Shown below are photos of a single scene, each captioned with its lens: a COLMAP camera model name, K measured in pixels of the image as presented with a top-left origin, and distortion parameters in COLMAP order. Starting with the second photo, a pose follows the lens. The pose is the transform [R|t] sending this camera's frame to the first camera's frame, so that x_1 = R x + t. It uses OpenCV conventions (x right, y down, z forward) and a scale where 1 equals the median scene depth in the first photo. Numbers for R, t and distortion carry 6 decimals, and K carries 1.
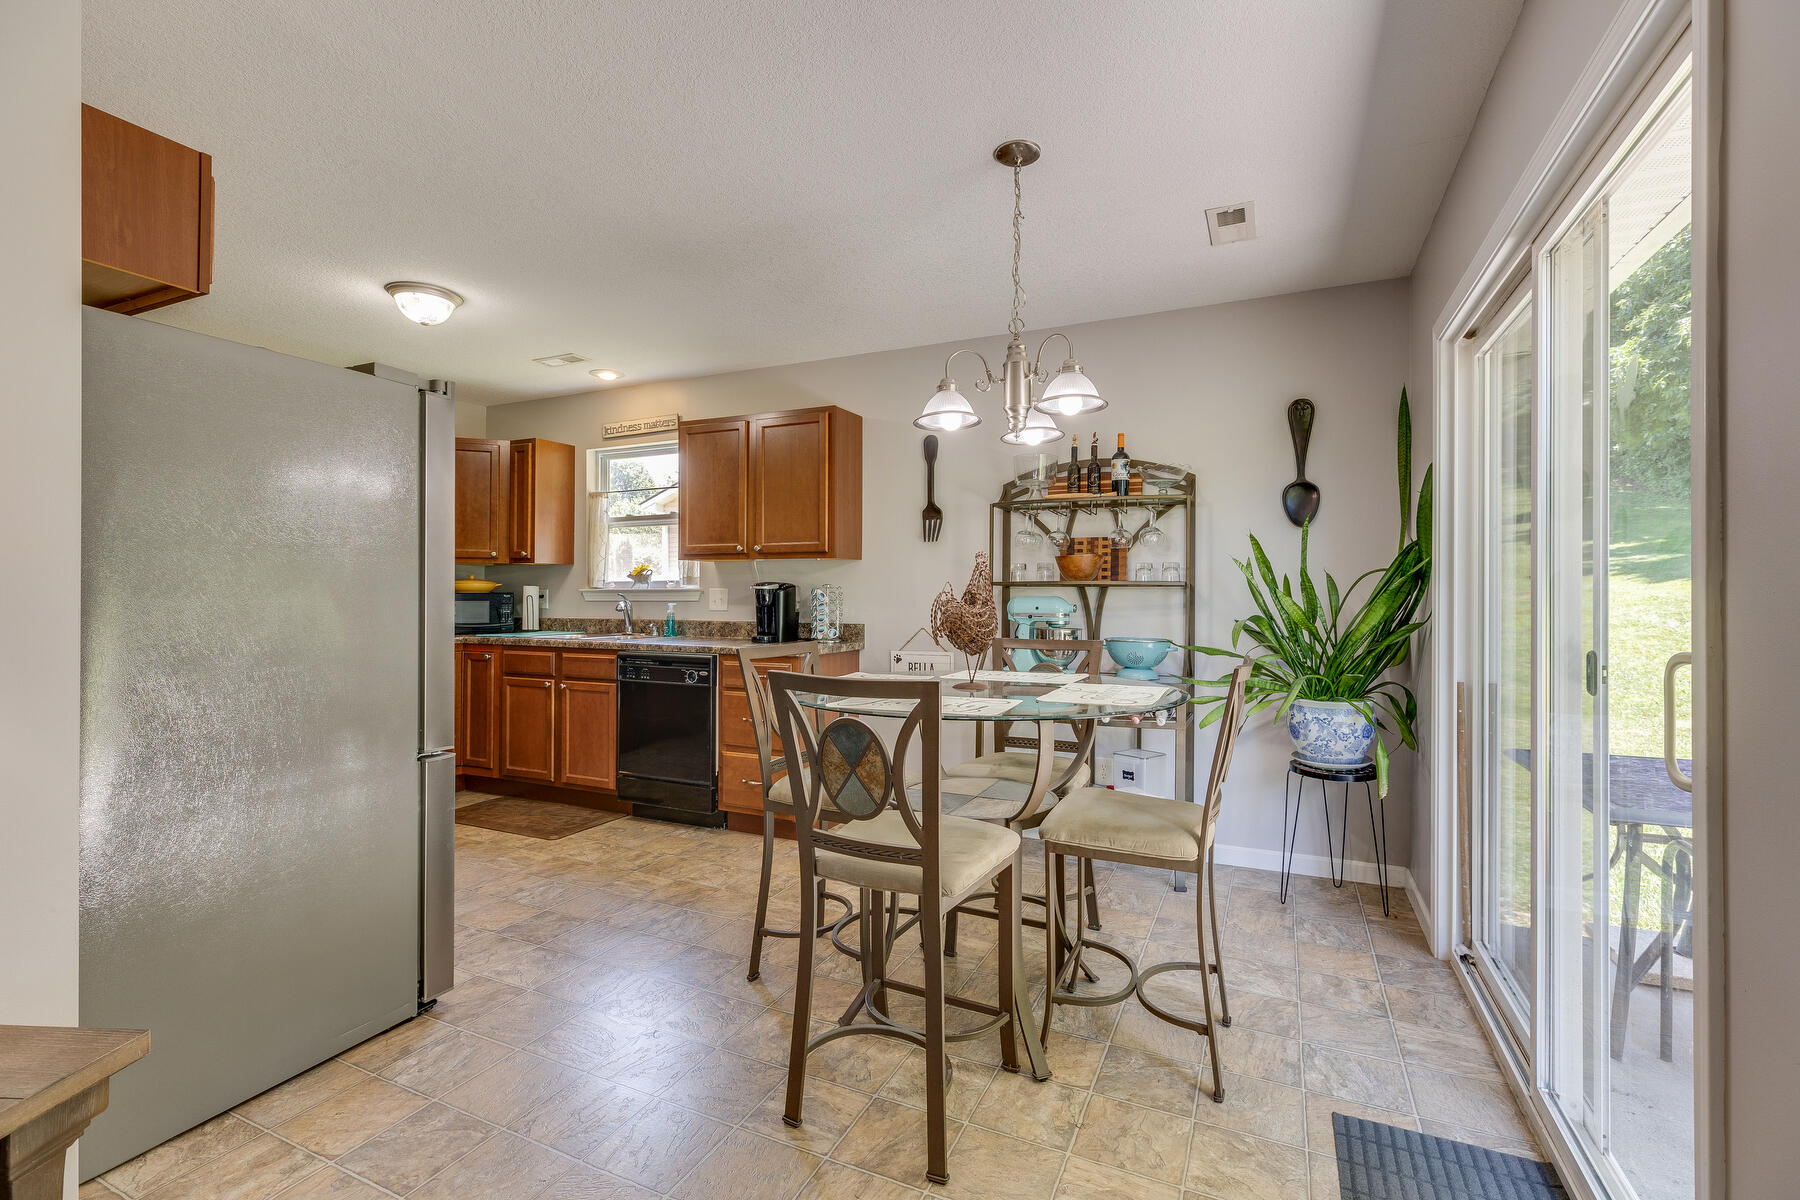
lens RADIAL K [[806.7, 0, 895.0], [0, 806.7, 590.7], [0, 0, 1]] dist [0.009919, 0.000105]
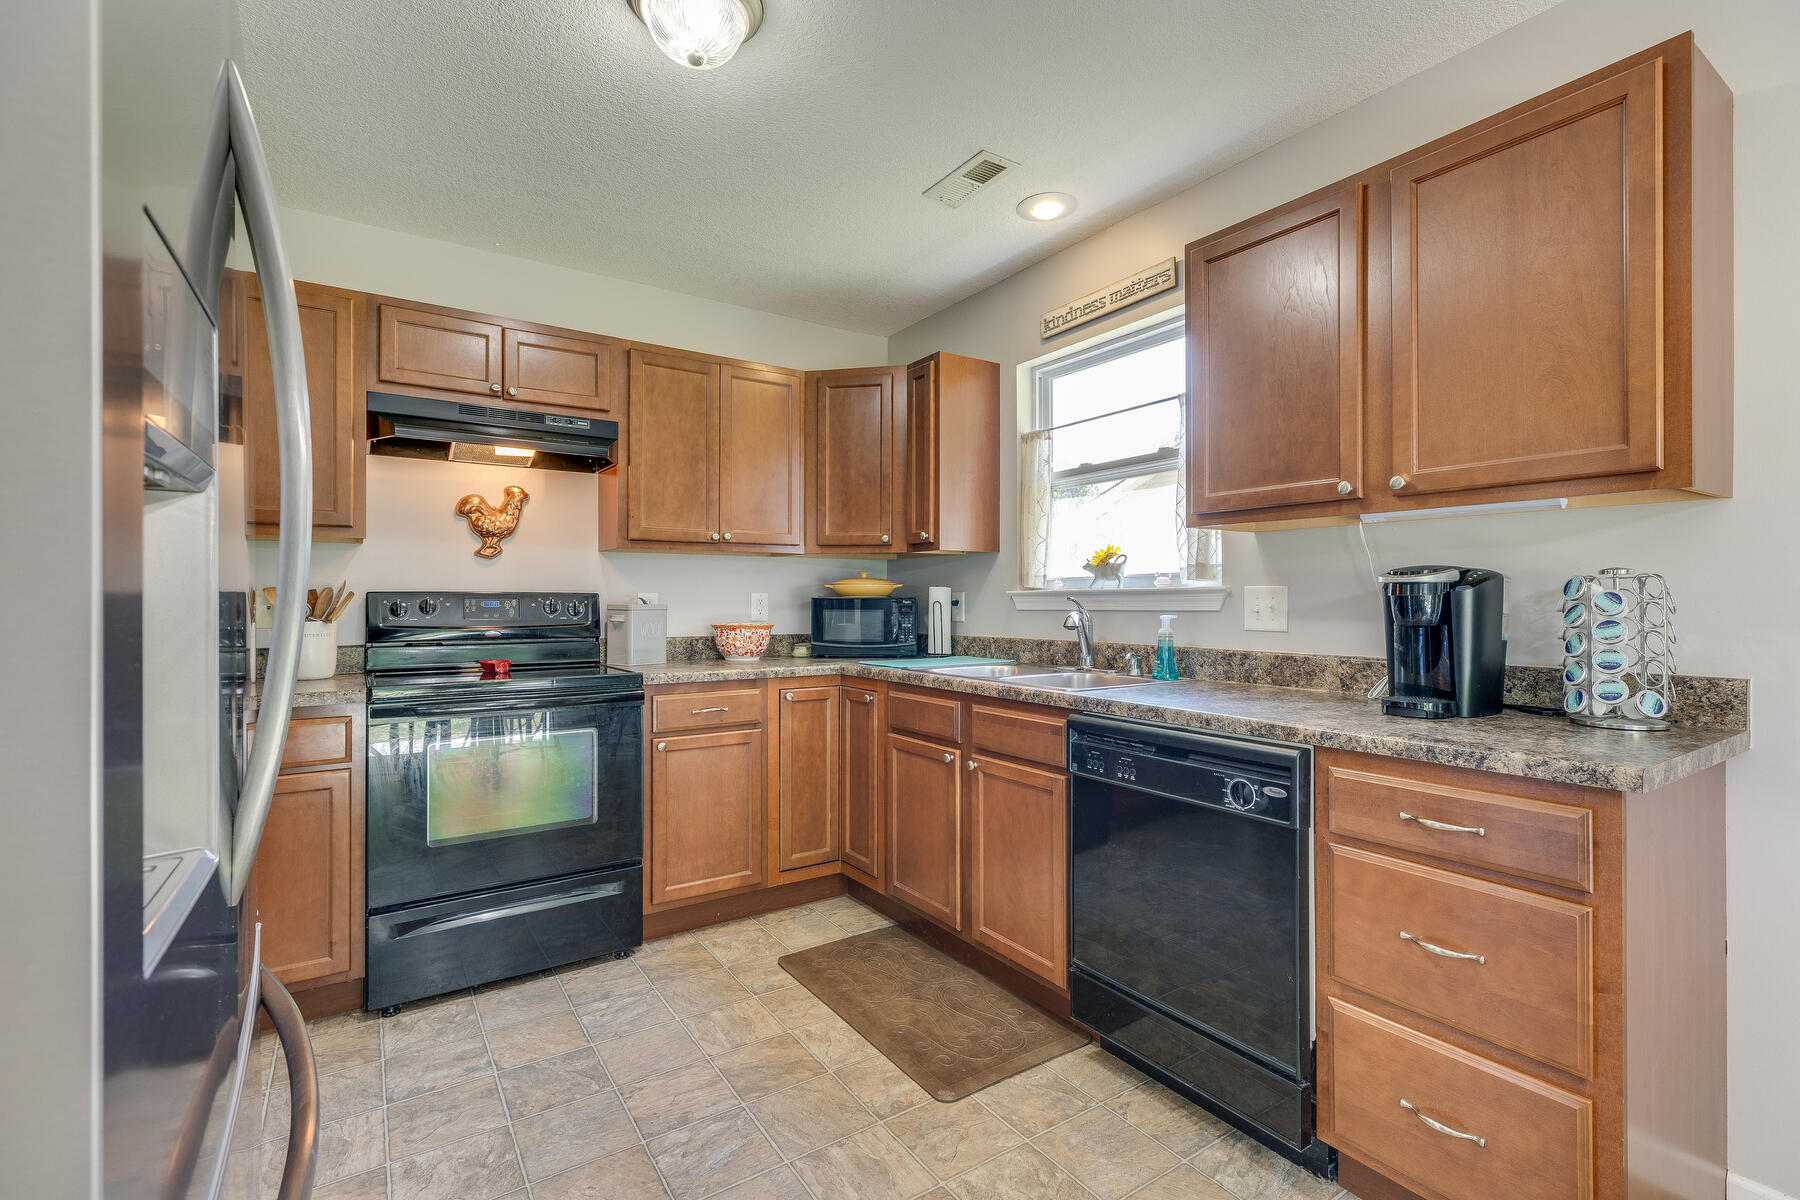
lens RADIAL K [[806.7, 0, 895.0], [0, 806.7, 590.7], [0, 0, 1]] dist [0.009919, 0.000105]
pose [[0.858099, -0.009102, -0.513403, -0.160351], [0.004470, 0.999937, -0.010256, 0.004240], [0.513464, 0.006506, 0.858086, 0.464016]]
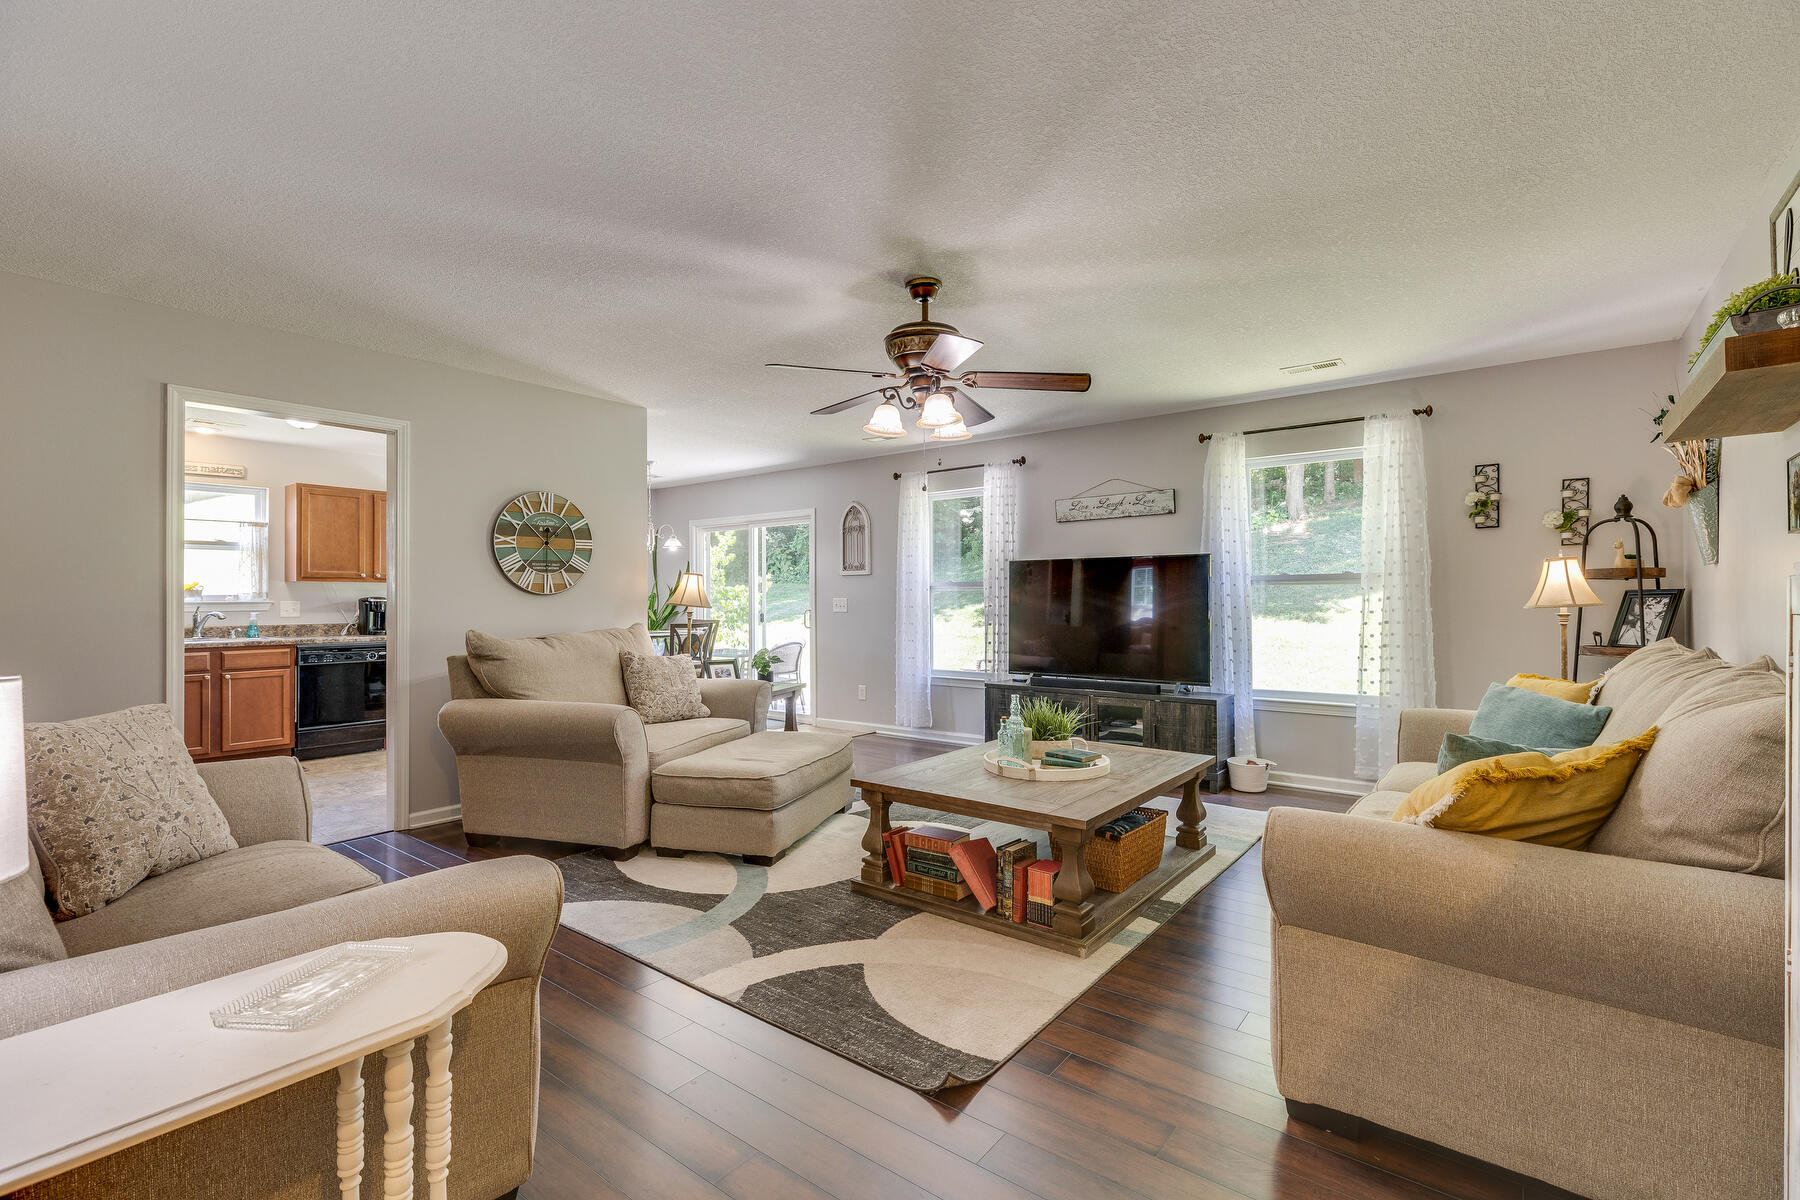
lens RADIAL K [[806.7, 0, 895.0], [0, 806.7, 590.7], [0, 0, 1]] dist [0.009919, 0.000105]
pose [[0.220296, 0.009532, 0.975387, -1.350988], [0.001326, 0.999948, -0.010071, -0.005082], [-0.975432, 0.003512, 0.220272, -0.317100]]
